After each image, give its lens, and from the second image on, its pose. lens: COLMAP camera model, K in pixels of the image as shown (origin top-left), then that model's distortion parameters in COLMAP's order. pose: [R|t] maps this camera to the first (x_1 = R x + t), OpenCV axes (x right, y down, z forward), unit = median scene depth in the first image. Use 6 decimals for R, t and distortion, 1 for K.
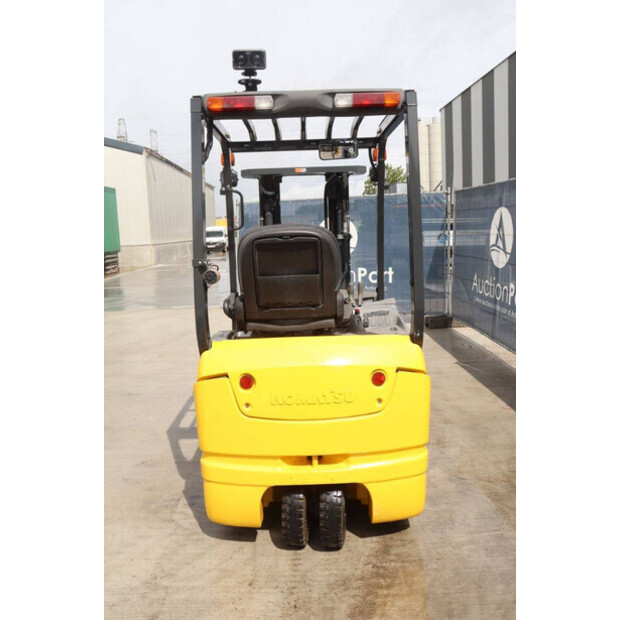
lens RADIAL K [[540.0, 0, 310.0], [0, 540.0, 310.0], [0, 0, 1]] dist [-0.146210, 0.125375]
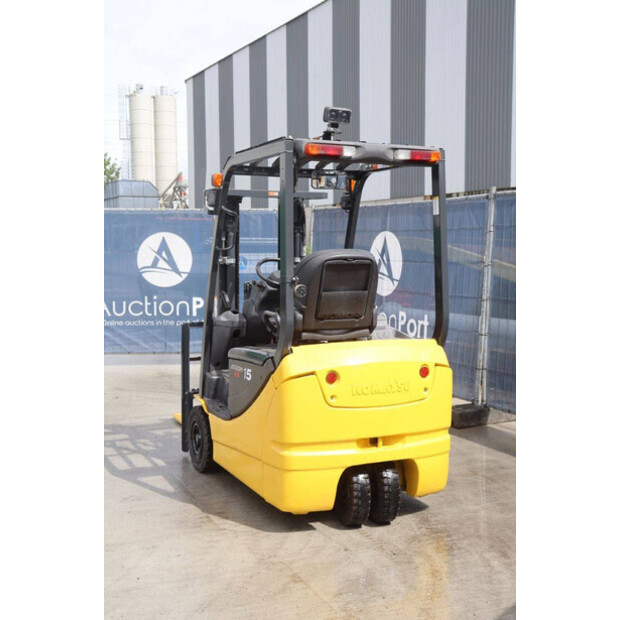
lens RADIAL K [[809.9, 0, 310.0], [0, 809.9, 310.0], [0, 0, 1]] dist [0.009757, 0.007512]
pose [[0.912719, 0.000891, 0.408588, -0.873228], [0.029529, 0.997239, -0.068139, 0.100946], [-0.407520, 0.074257, 0.910172, -0.624791]]
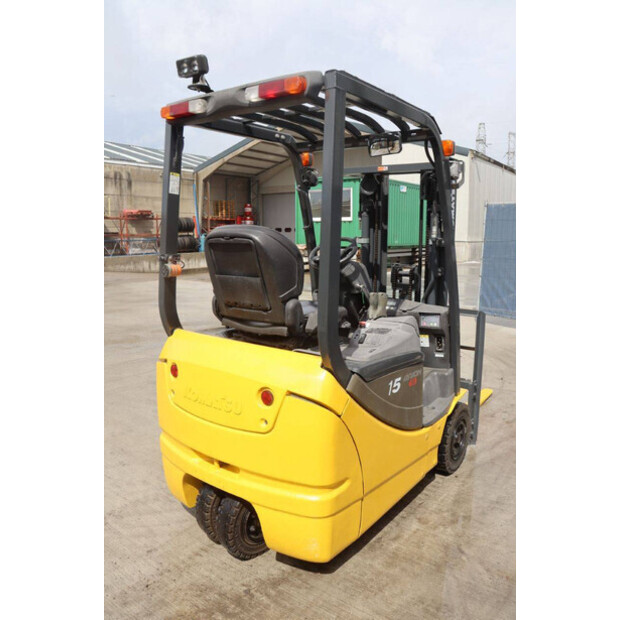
lens RADIAL K [[505.7, 0, 310.0], [0, 505.7, 310.0], [0, 0, 1]] dist [-0.160415, 0.127721]
pose [[0.792497, 0.135248, -0.594690, 0.648666], [-0.125675, 0.990388, 0.057763, -0.074900], [0.596786, 0.028960, 0.801877, 0.344262]]
